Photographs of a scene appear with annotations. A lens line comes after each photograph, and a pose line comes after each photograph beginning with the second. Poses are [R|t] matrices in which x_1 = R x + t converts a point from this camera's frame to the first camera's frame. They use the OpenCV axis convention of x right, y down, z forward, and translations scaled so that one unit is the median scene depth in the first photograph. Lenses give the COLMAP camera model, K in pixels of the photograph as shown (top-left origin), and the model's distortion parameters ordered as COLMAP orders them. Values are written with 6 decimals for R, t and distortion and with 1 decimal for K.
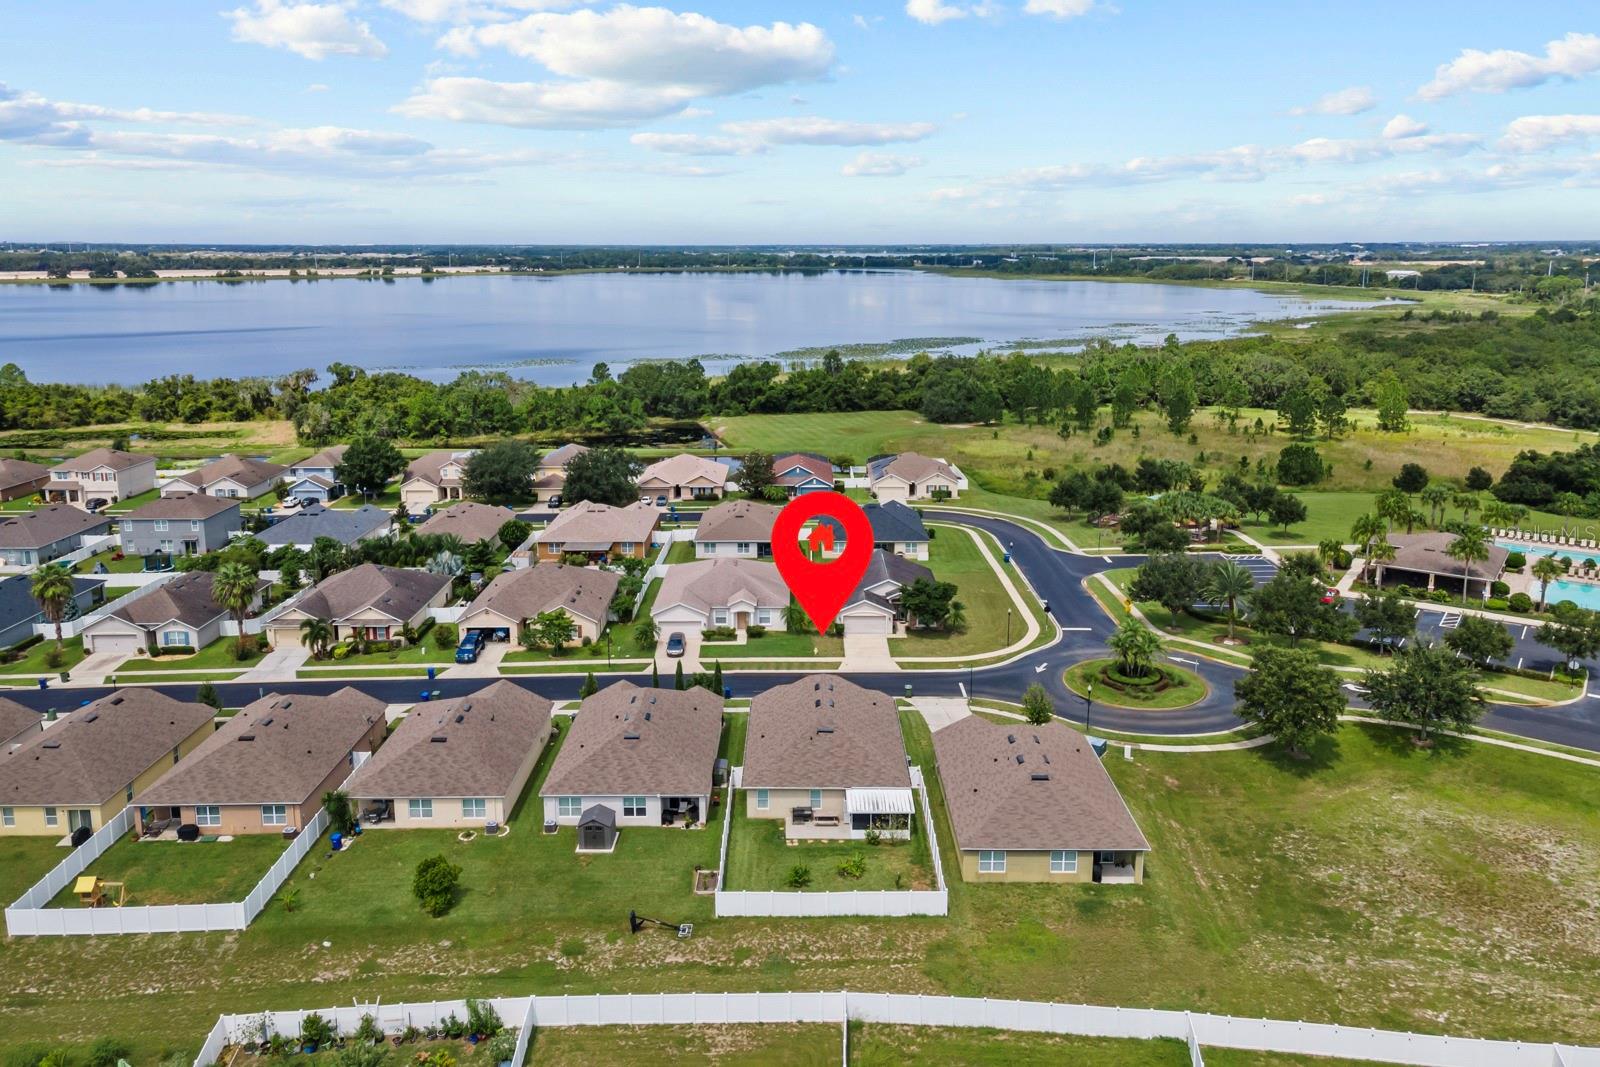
lens RADIAL K [[1148.1, 0, 800.0], [0, 1148.1, 533.5], [0, 0, 1]] dist [0.039164, 0.006834]
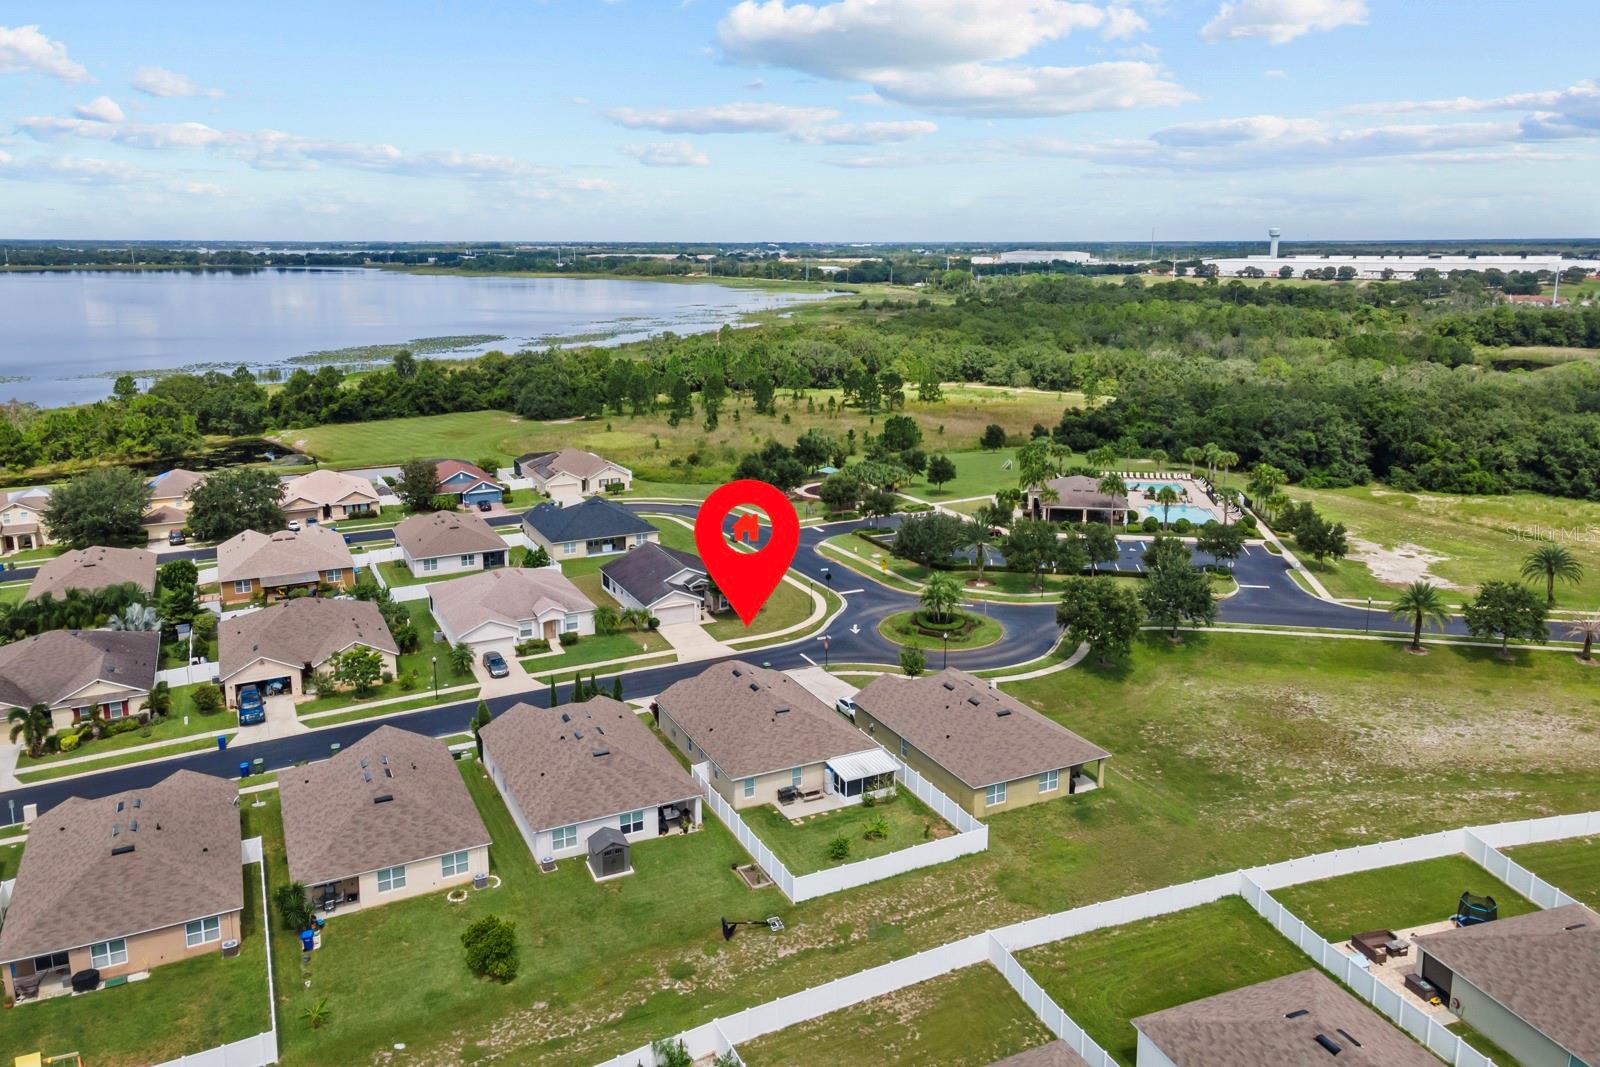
lens RADIAL K [[1148.1, 0, 800.0], [0, 1148.1, 533.5], [0, 0, 1]] dist [0.039164, 0.006834]
pose [[0.898409, -0.110928, 0.424919, -0.216705], [0.110069, 0.993566, 0.026659, -0.004380], [-0.425142, 0.022820, 0.904839, 0.045668]]
